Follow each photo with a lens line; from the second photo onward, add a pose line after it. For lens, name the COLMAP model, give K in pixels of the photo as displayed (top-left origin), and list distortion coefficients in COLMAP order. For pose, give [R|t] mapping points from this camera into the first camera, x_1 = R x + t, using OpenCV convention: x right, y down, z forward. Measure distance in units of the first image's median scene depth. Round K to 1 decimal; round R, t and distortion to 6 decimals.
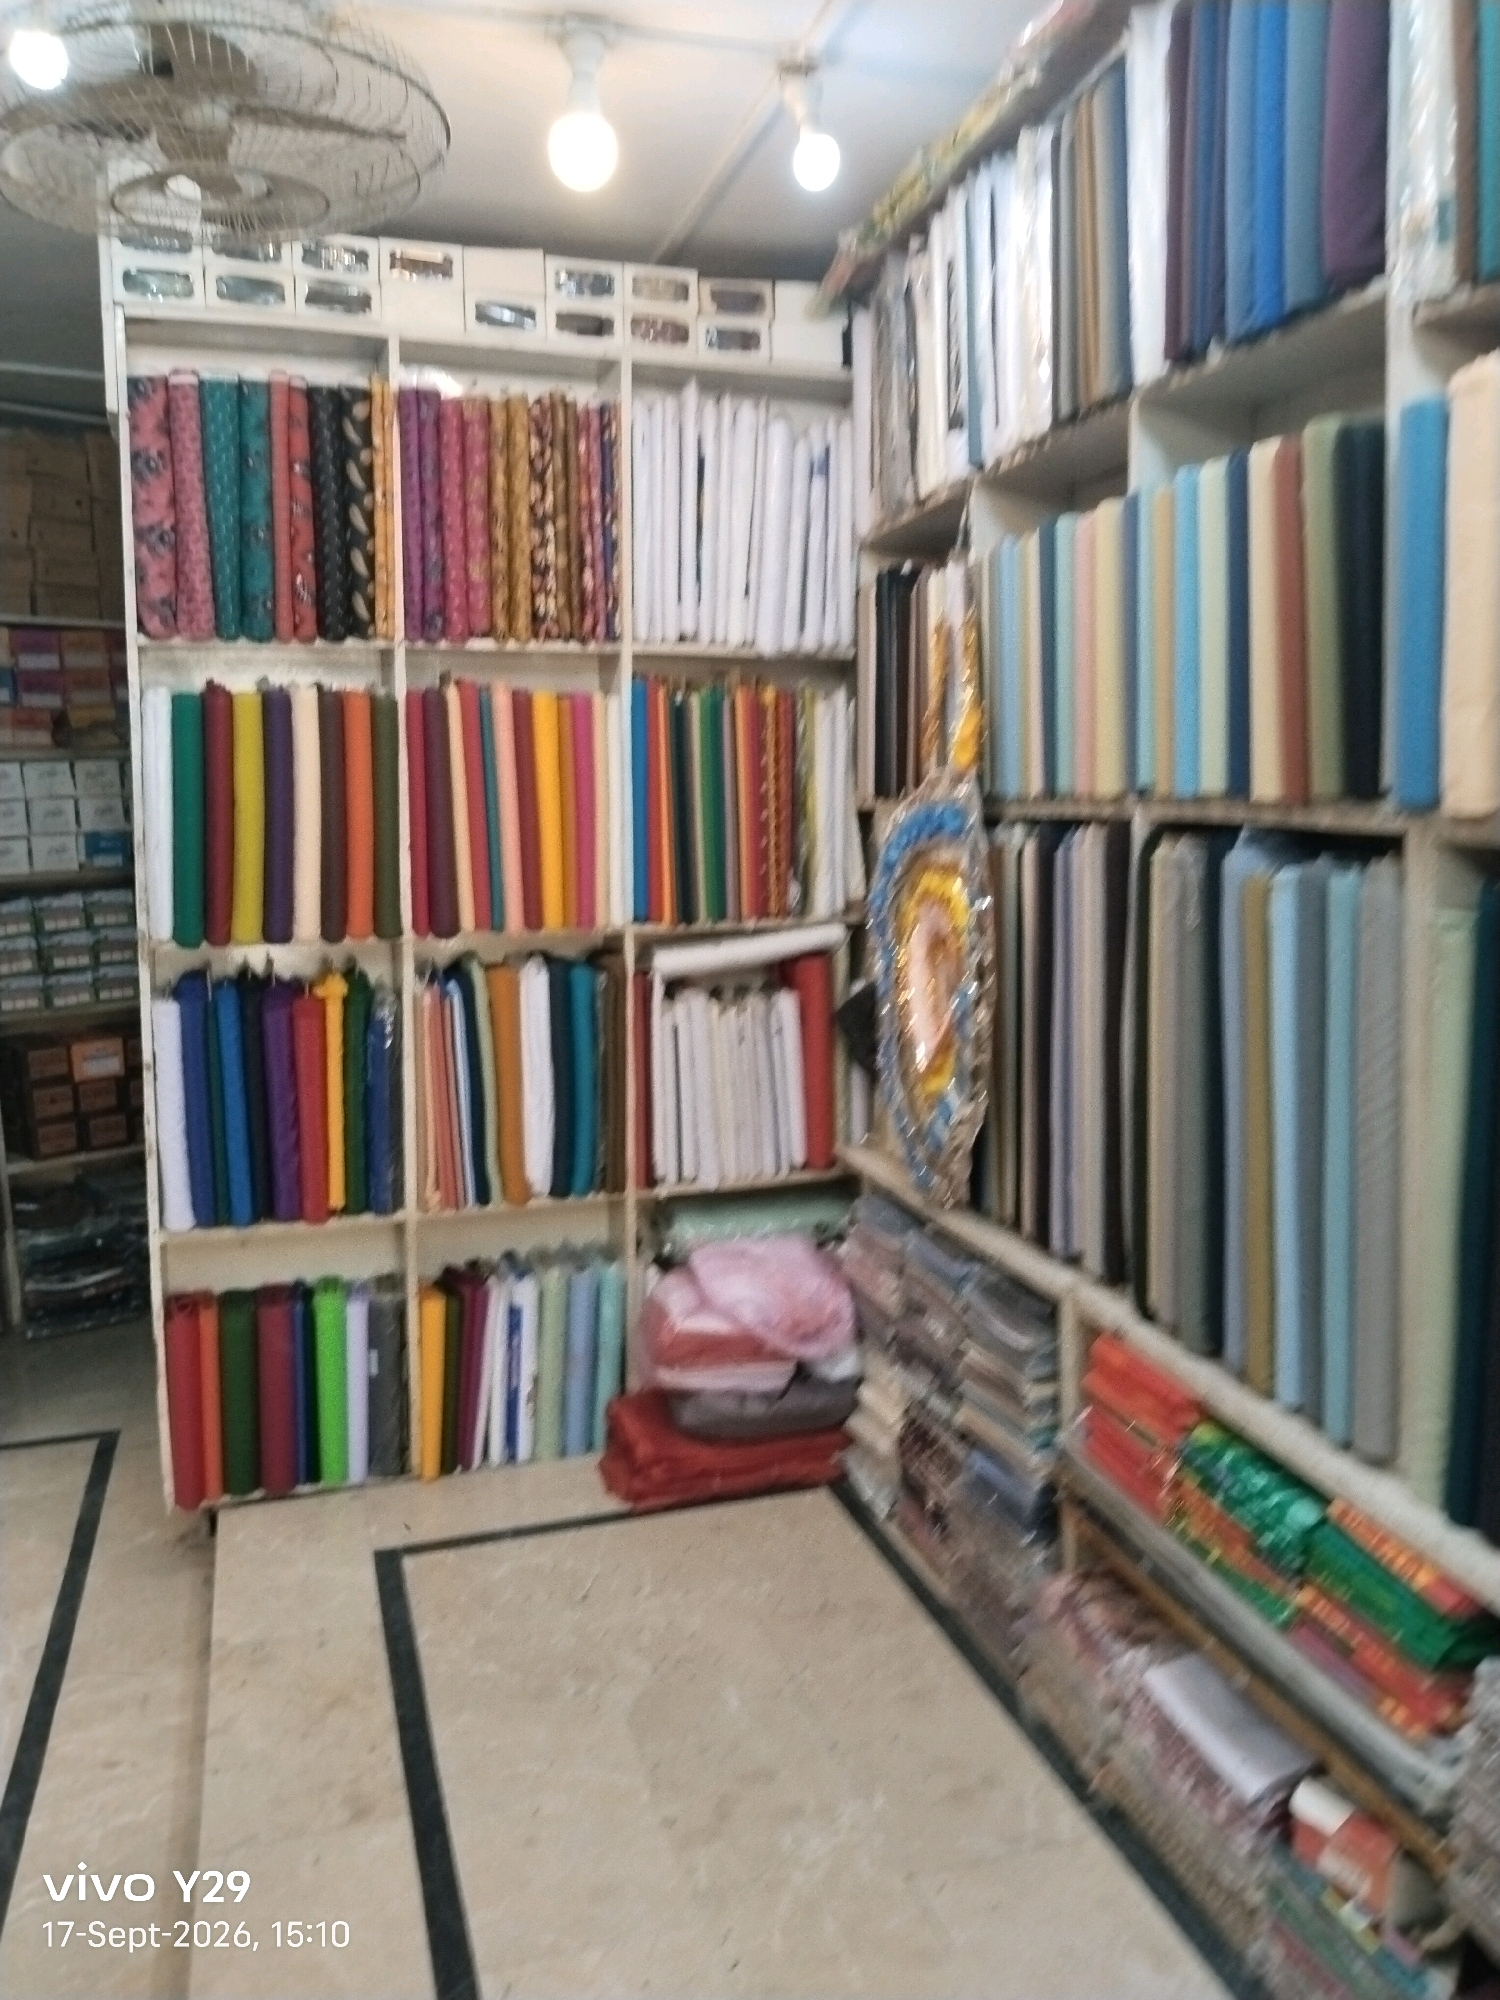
lens RADIAL K [[1625.0, 0, 750.0], [0, 1625.0, 1000.0], [0, 0, 1]] dist [0.113678, -0.186310]
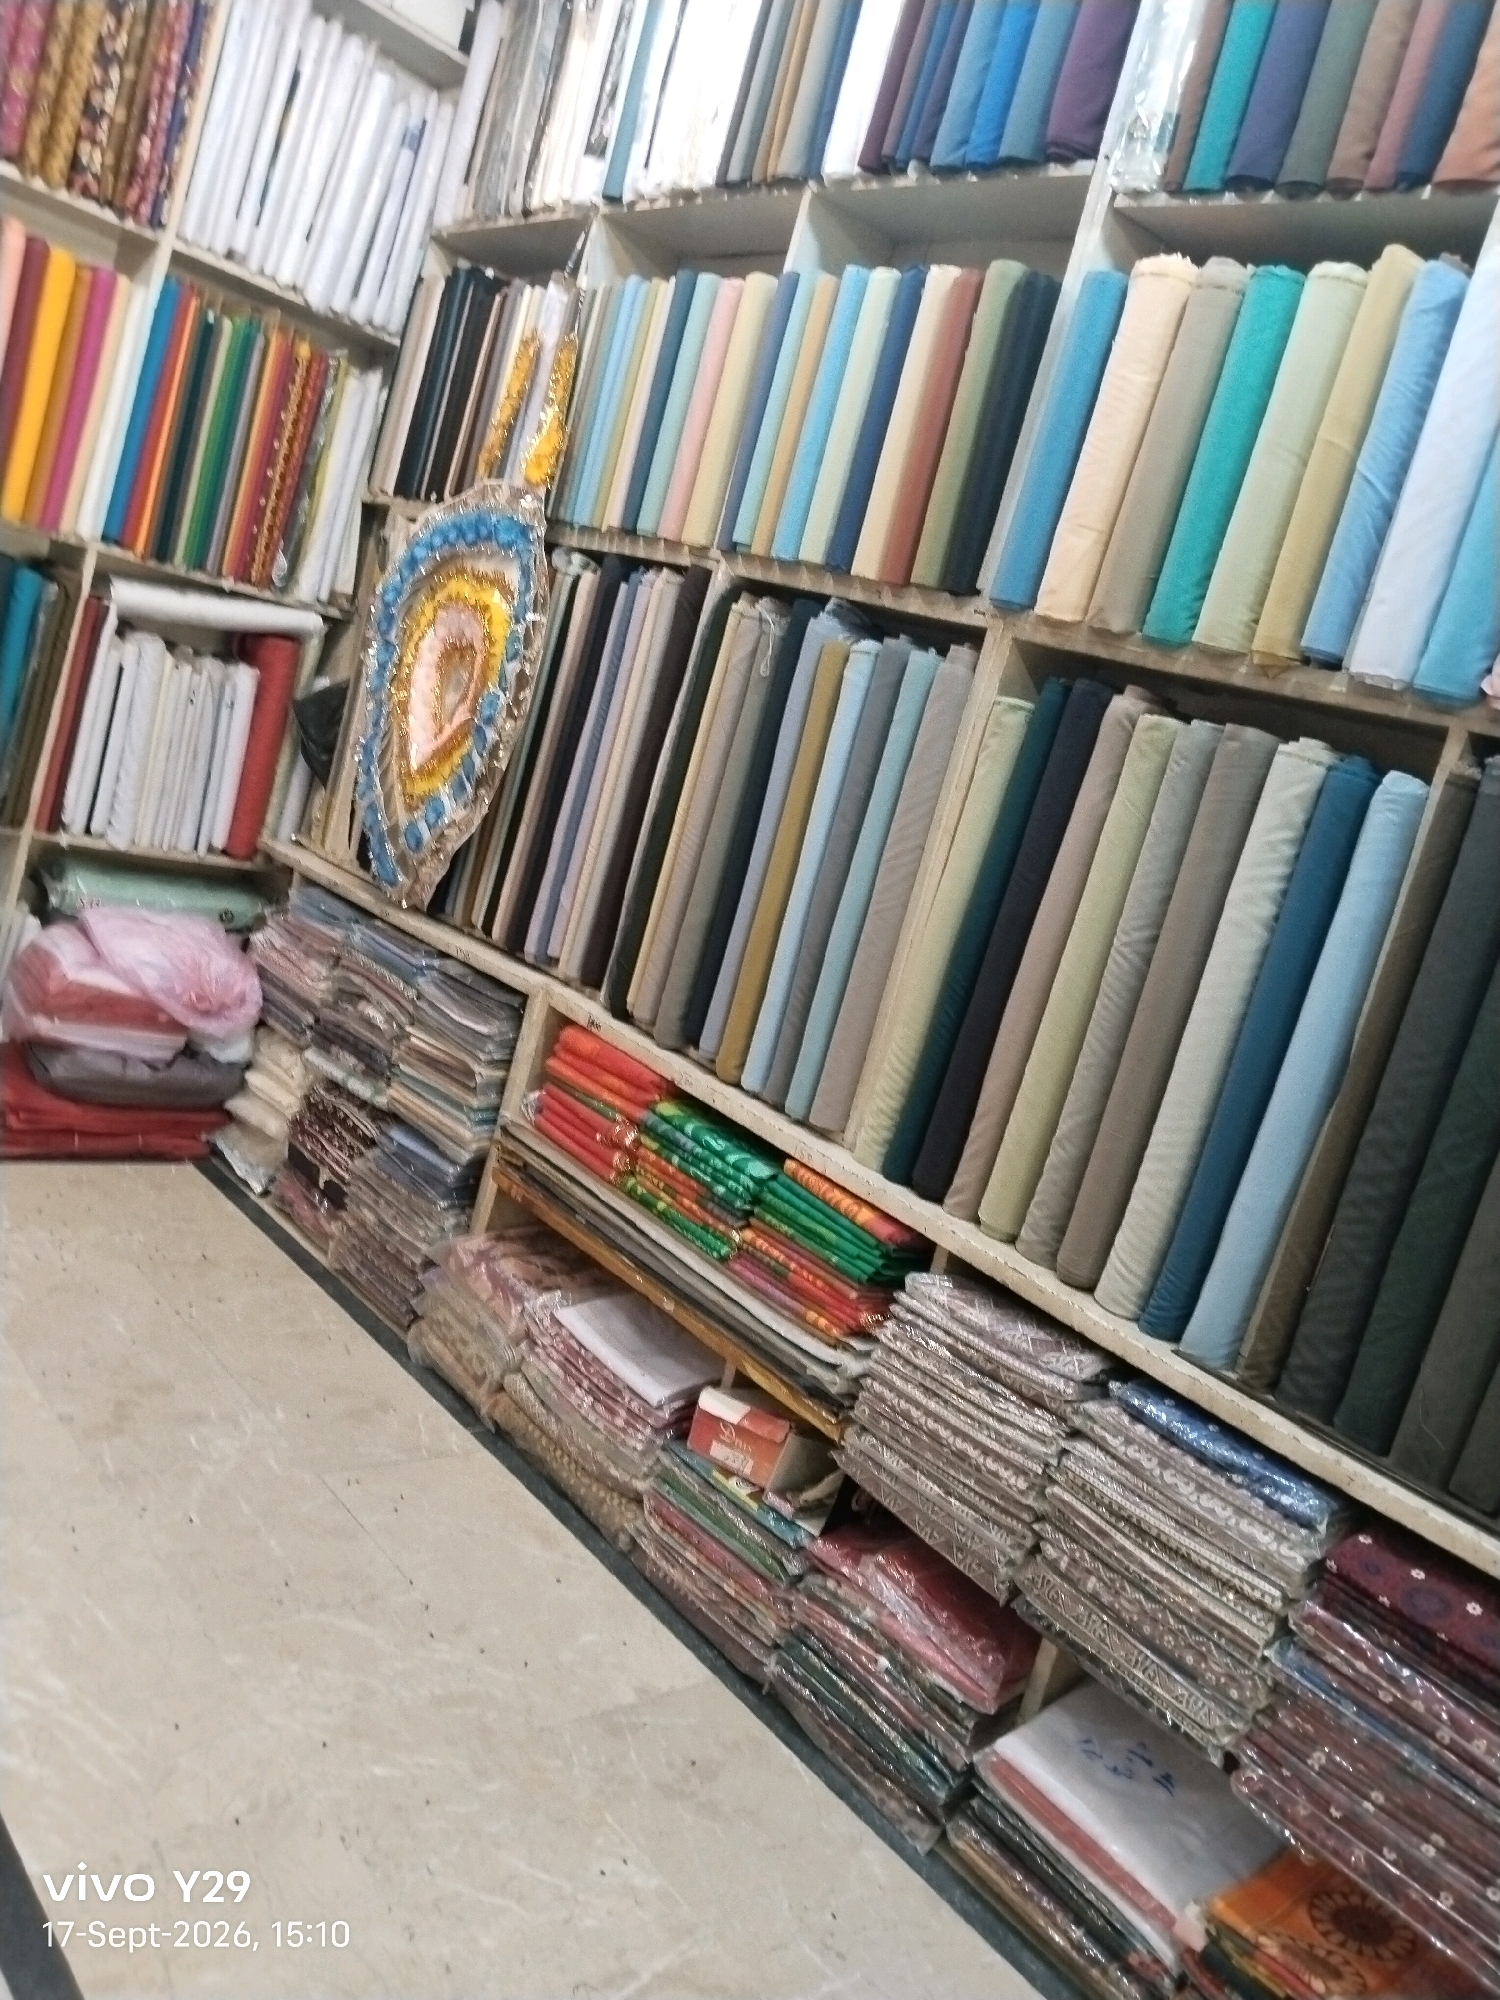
lens RADIAL K [[1625.0, 0, 750.0], [0, 1625.0, 1000.0], [0, 0, 1]] dist [0.113678, -0.186310]
pose [[0.864021, 0.190781, 0.465907, -0.166575], [-0.232655, 0.971984, 0.033445, 0.104131], [-0.446474, -0.137292, 0.884201, -0.017954]]
